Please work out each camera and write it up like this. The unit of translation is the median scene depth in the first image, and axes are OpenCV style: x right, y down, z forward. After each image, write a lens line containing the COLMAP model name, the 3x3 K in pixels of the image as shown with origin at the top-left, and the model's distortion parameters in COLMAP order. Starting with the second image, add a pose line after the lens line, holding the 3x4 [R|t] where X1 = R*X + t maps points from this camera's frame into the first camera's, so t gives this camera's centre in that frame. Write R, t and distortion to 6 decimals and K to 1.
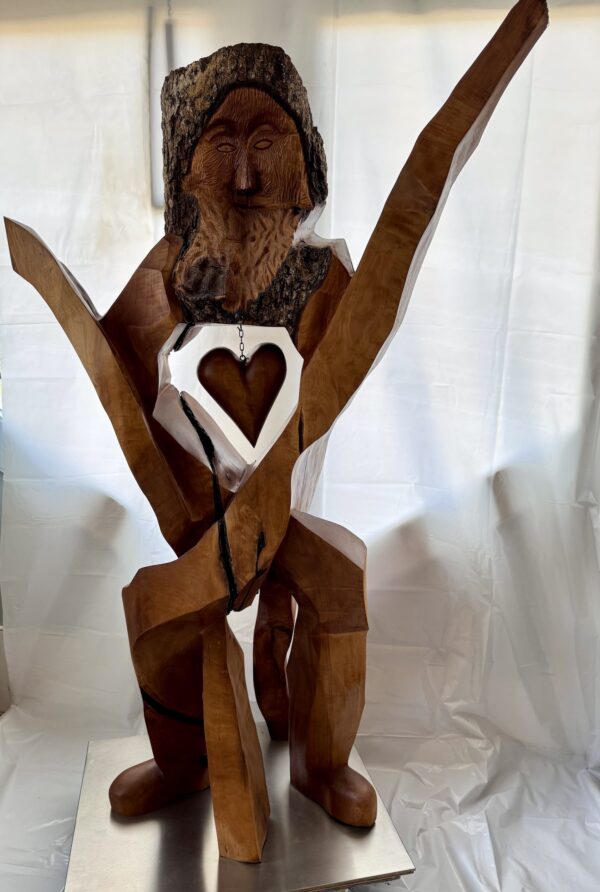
lens RADIAL K [[641.7, 0, 309.9], [0, 641.7, 462.6], [0, 0, 1]] dist [0.098041, -0.168304]
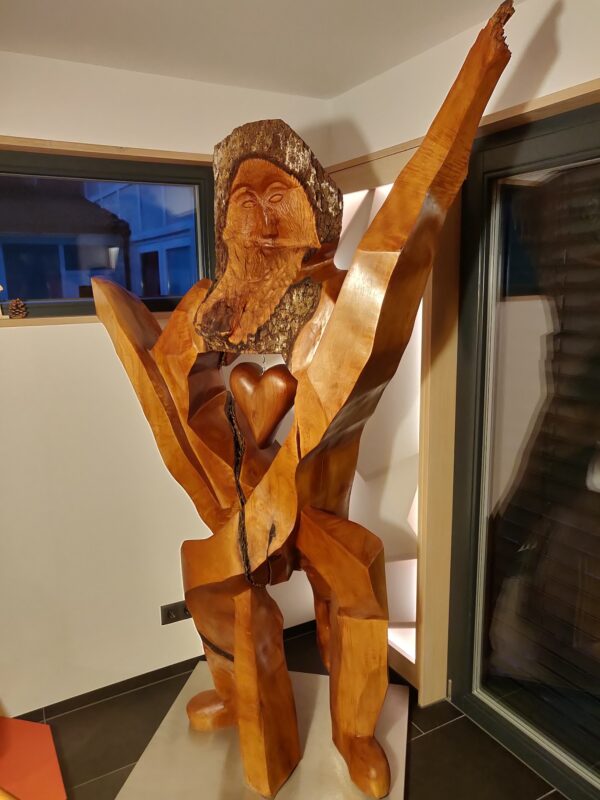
lens RADIAL K [[617.6, 0, 292.9], [0, 617.6, 403.7], [0, 0, 1]] dist [-0.037322, 0.111087]
pose [[0.900153, 0.038115, -0.433904, 0.463585], [-0.033144, 0.999270, 0.019021, -0.141467], [0.434312, -0.002740, 0.900758, 0.005574]]
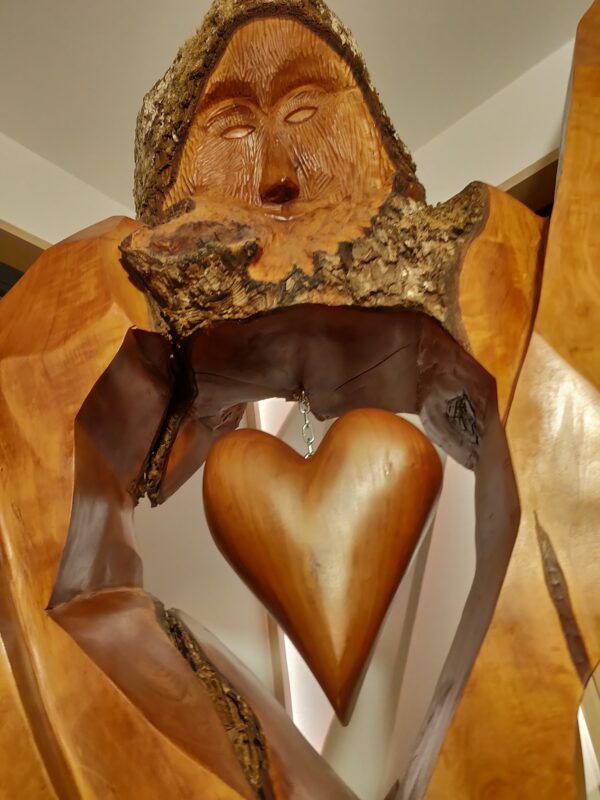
lens RADIAL K [[617.6, 0, 292.9], [0, 617.6, 403.7], [0, 0, 1]] dist [-0.037322, 0.111087]
pose [[0.984522, -0.173622, -0.023920, -0.111263], [0.122883, 0.781142, -0.612141, 0.037867], [0.124966, 0.599726, 0.790387, 0.738571]]
